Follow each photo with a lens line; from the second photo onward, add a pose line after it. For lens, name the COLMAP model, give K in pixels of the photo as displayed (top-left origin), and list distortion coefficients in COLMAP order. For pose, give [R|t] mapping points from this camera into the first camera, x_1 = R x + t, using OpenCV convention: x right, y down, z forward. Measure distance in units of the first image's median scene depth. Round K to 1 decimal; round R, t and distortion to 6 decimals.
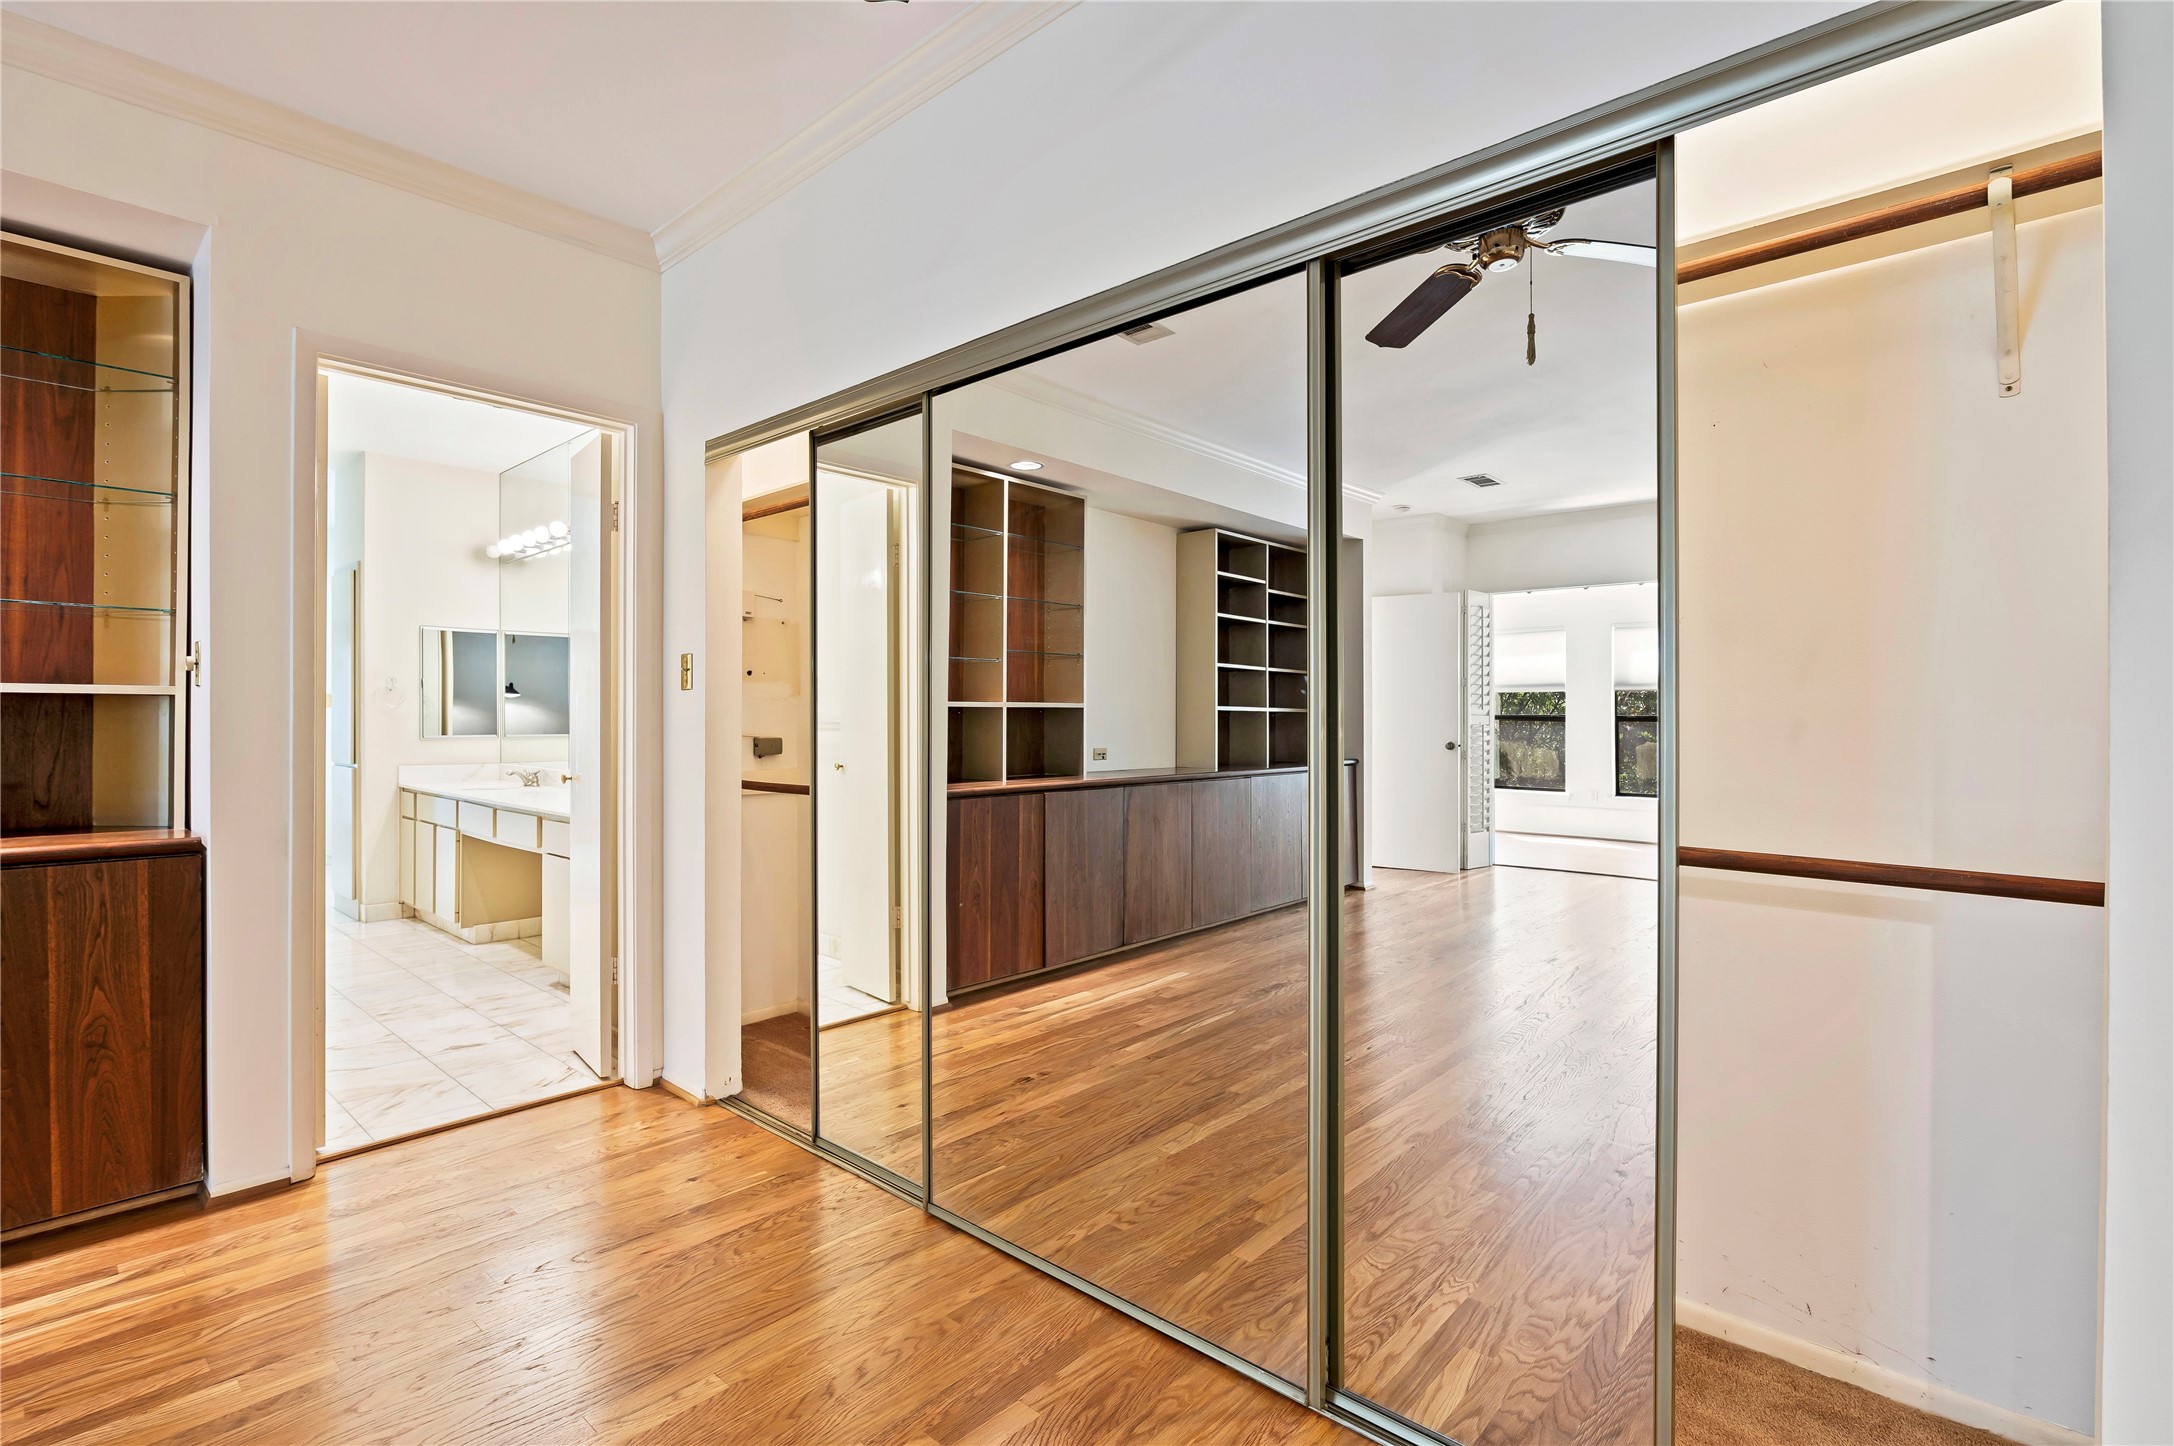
lens RADIAL K [[1019.3, 0, 1081.2], [0, 1019.3, 721.9], [0, 0, 1]] dist [0.001301, -0.000100]
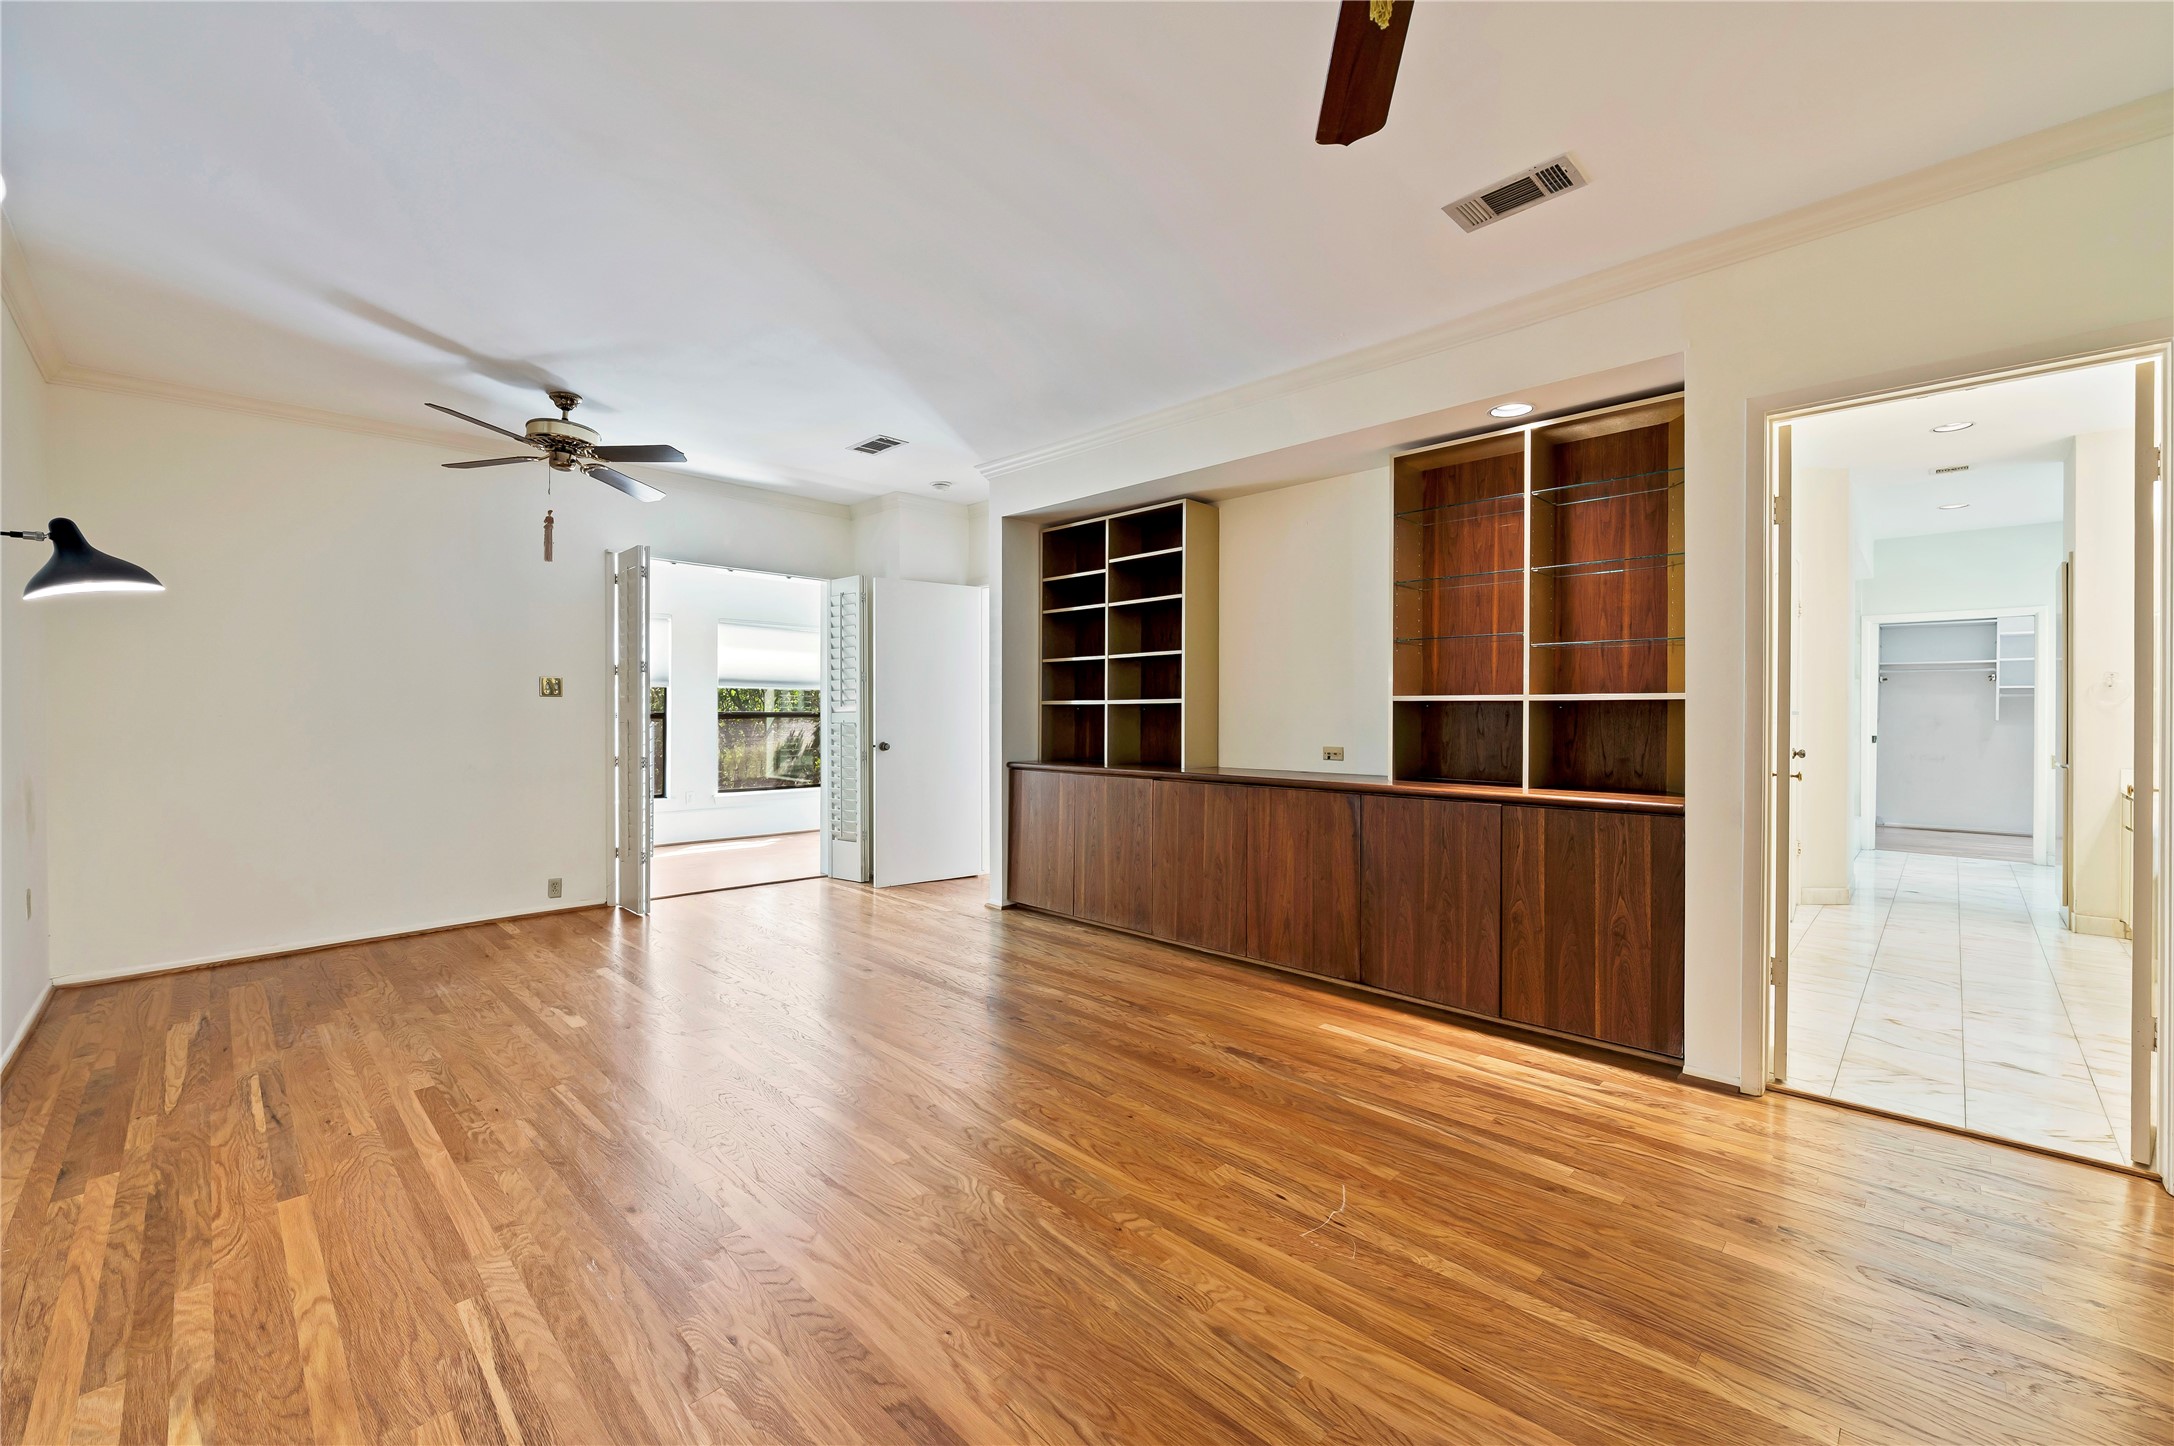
lens RADIAL K [[878.7, 0, 1091.9], [0, 878.7, 719.4], [0, 0, 1]] dist [-0.004225, -0.000291]
pose [[-0.027003, 0.002968, -0.999631, 0.329775], [-0.005501, 0.999980, 0.003117, 0.001351], [0.999620, 0.005583, -0.026986, 0.256997]]
